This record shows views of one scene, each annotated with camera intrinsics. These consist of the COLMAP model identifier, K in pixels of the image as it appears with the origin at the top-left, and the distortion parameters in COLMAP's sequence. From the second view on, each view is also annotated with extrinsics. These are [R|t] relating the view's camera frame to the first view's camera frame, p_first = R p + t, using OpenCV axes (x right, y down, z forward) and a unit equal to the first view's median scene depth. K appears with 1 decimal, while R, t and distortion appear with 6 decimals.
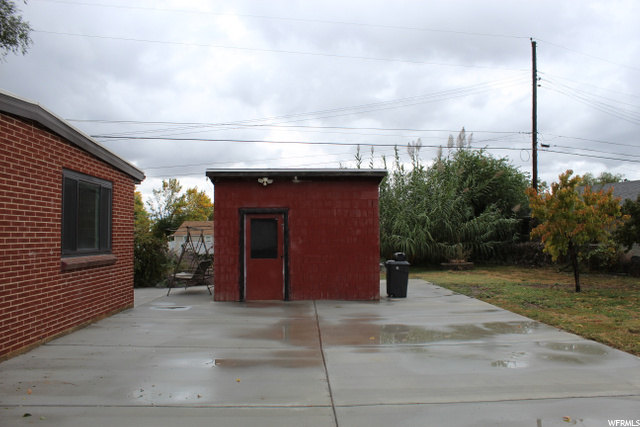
lens RADIAL K [[543.8, 0, 333.7], [0, 543.8, 204.2], [0, 0, 1]] dist [-0.113545, 0.101579]
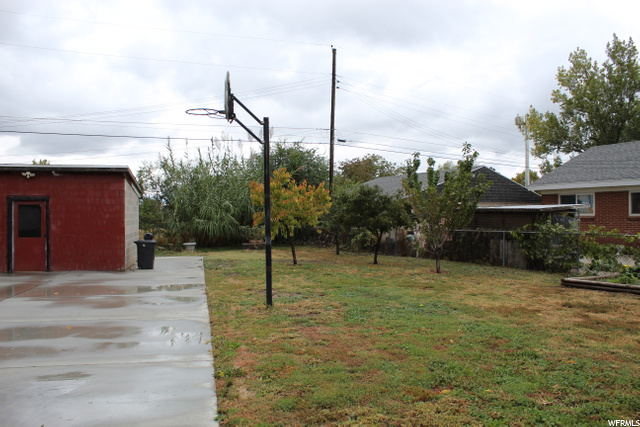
lens RADIAL K [[543.8, 0, 318.8], [0, 543.8, 209.4], [0, 0, 1]] dist [-0.113545, 0.101579]
pose [[0.986537, 0.007336, 0.163372, 0.321537], [-0.014561, 0.998966, 0.043068, -0.024377], [-0.162887, -0.044867, 0.985624, -0.287119]]
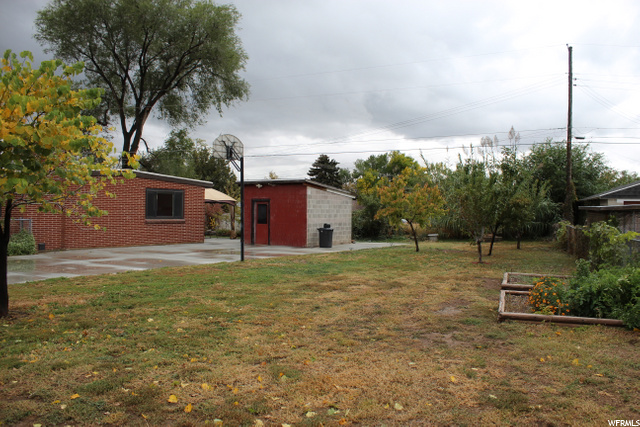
lens RADIAL K [[543.8, 0, 313.6], [0, 543.8, 197.5], [0, 0, 1]] dist [-0.113545, 0.101579]
pose [[0.807137, -0.002410, -0.590360, 1.222422], [0.021288, 0.999460, 0.025026, -0.044562], [0.589981, -0.032767, 0.806752, -0.516163]]
